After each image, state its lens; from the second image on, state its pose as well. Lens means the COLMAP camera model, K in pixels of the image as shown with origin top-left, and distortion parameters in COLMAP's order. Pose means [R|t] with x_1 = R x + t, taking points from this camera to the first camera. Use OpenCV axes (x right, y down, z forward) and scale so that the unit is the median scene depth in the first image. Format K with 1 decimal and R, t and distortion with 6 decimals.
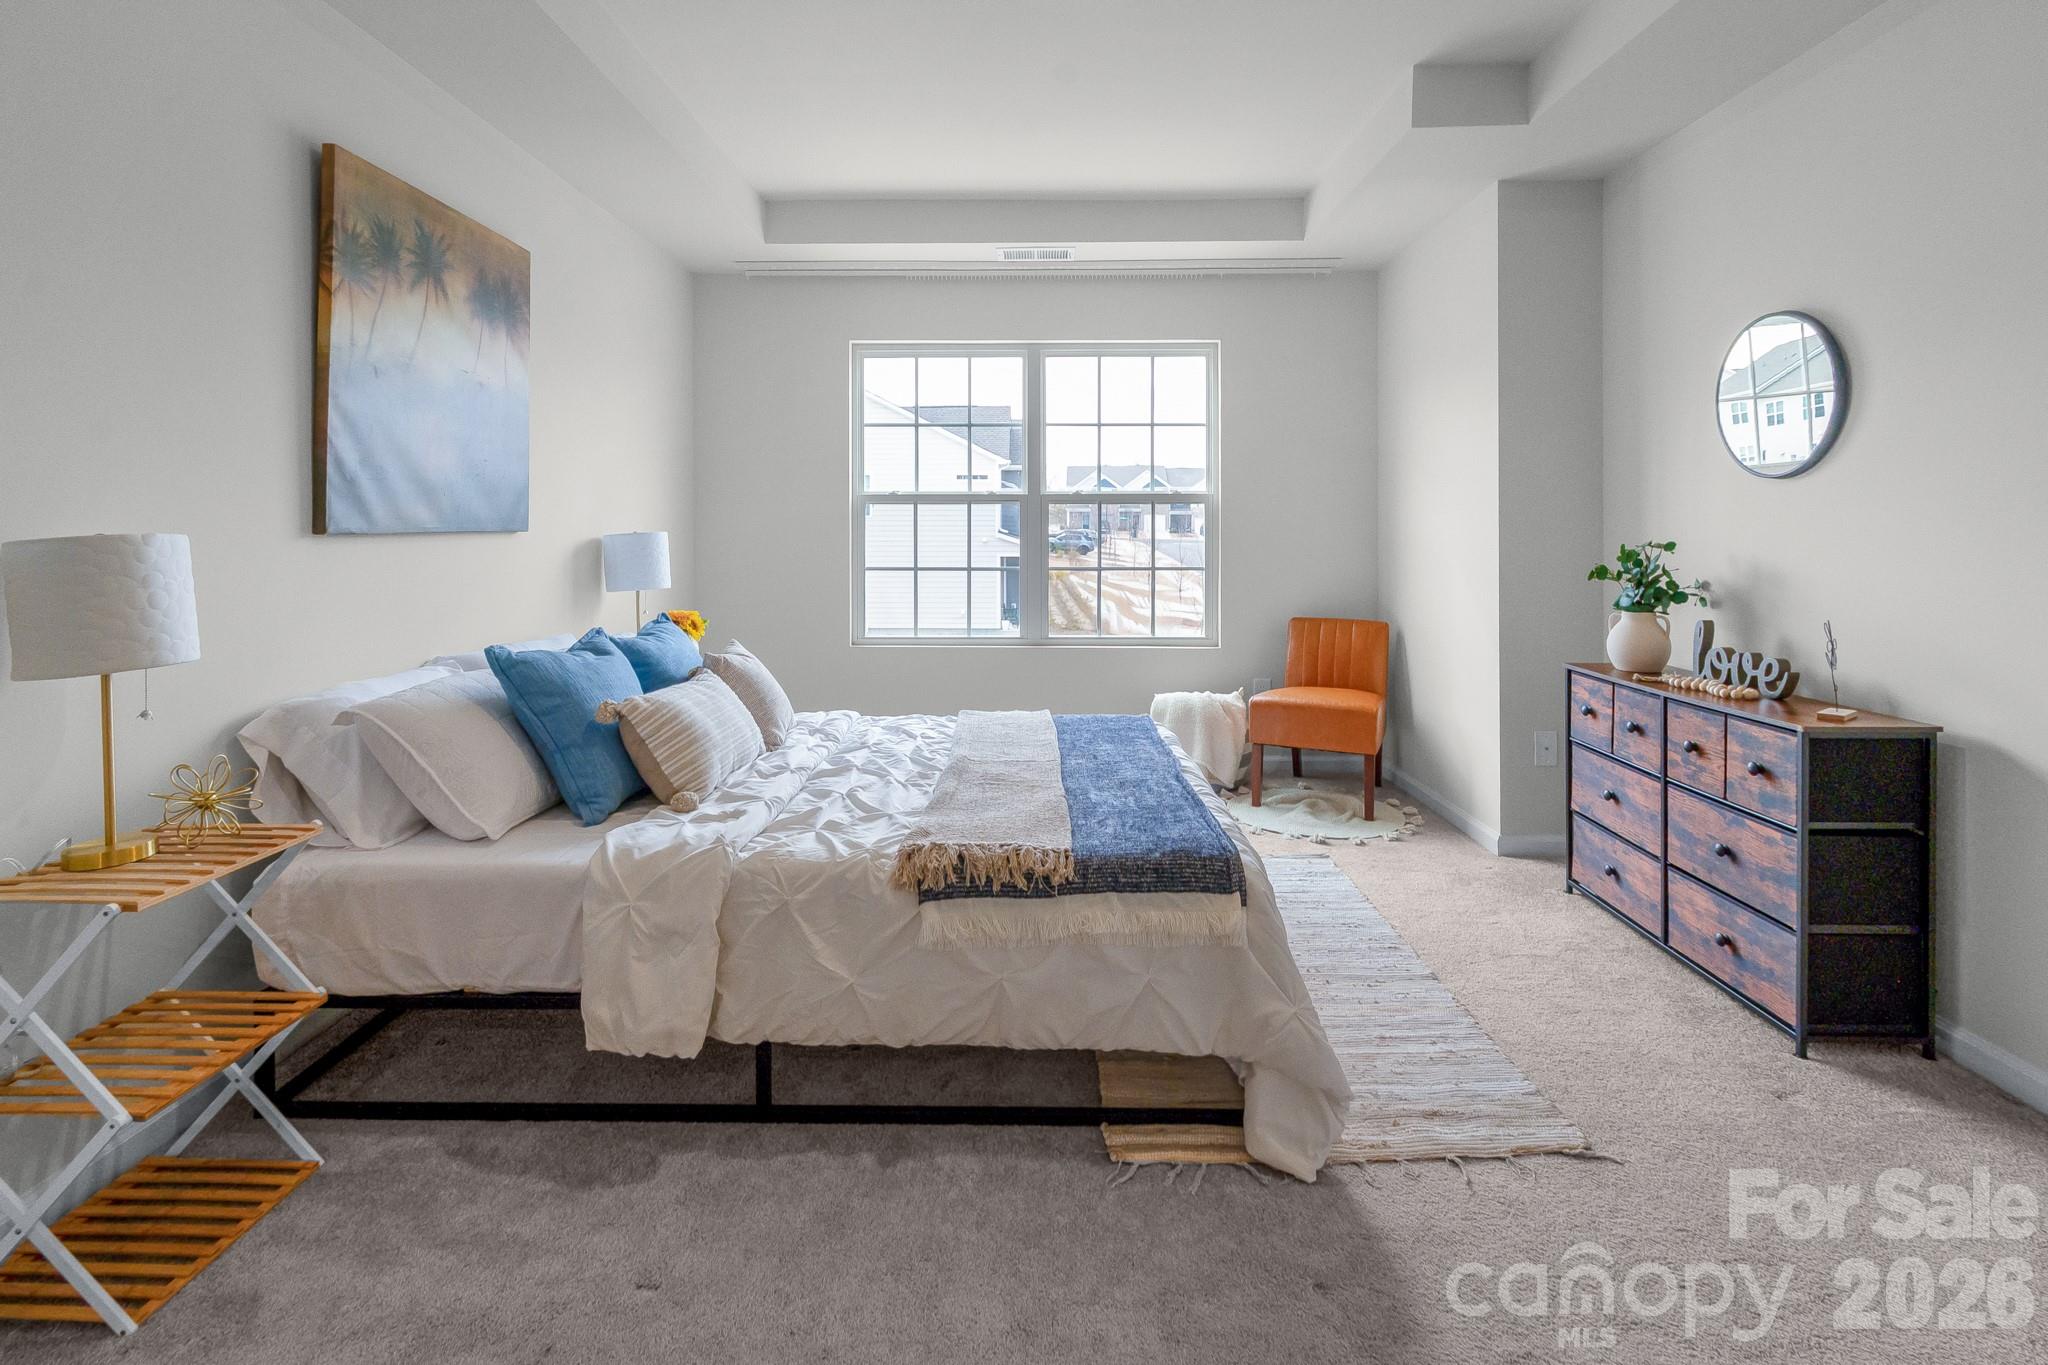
lens RADIAL K [[989.4, 0, 1025.1], [0, 989.4, 556.3], [0, 0, 1]] dist [0.002762, -0.000964]
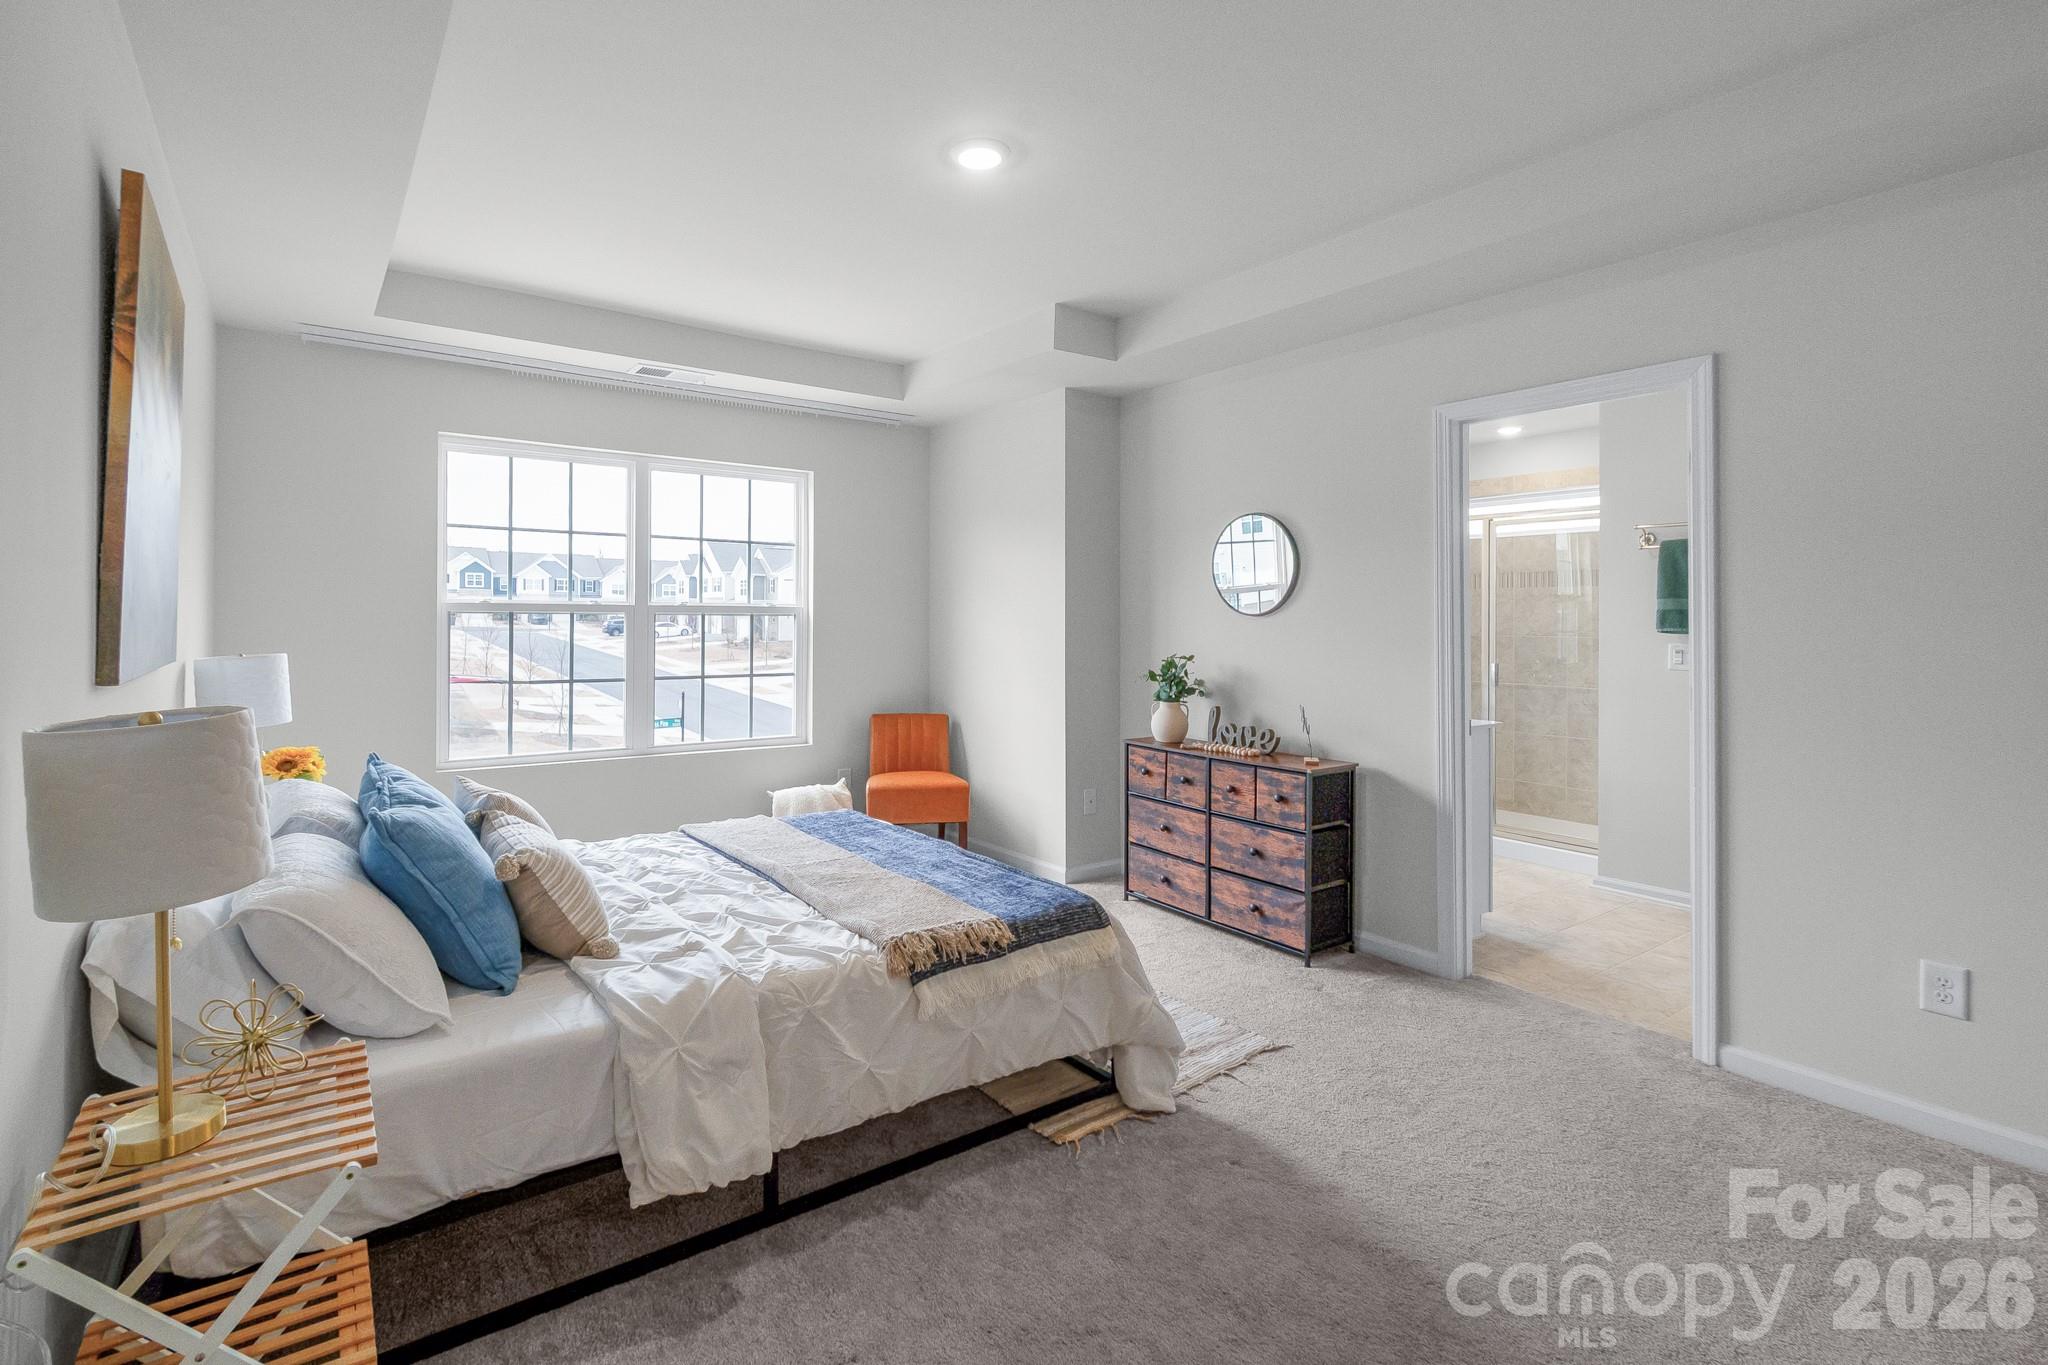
lens RADIAL K [[925.5, 0, 1027.0], [0, 925.5, 641.7], [0, 0, 1]] dist [-0.000723, -0.000786]
pose [[0.803681, -0.005022, 0.595039, -0.475136], [0.008189, 0.999963, -0.002622, -0.040446], [-0.595004, 0.006980, 0.803692, 0.019353]]
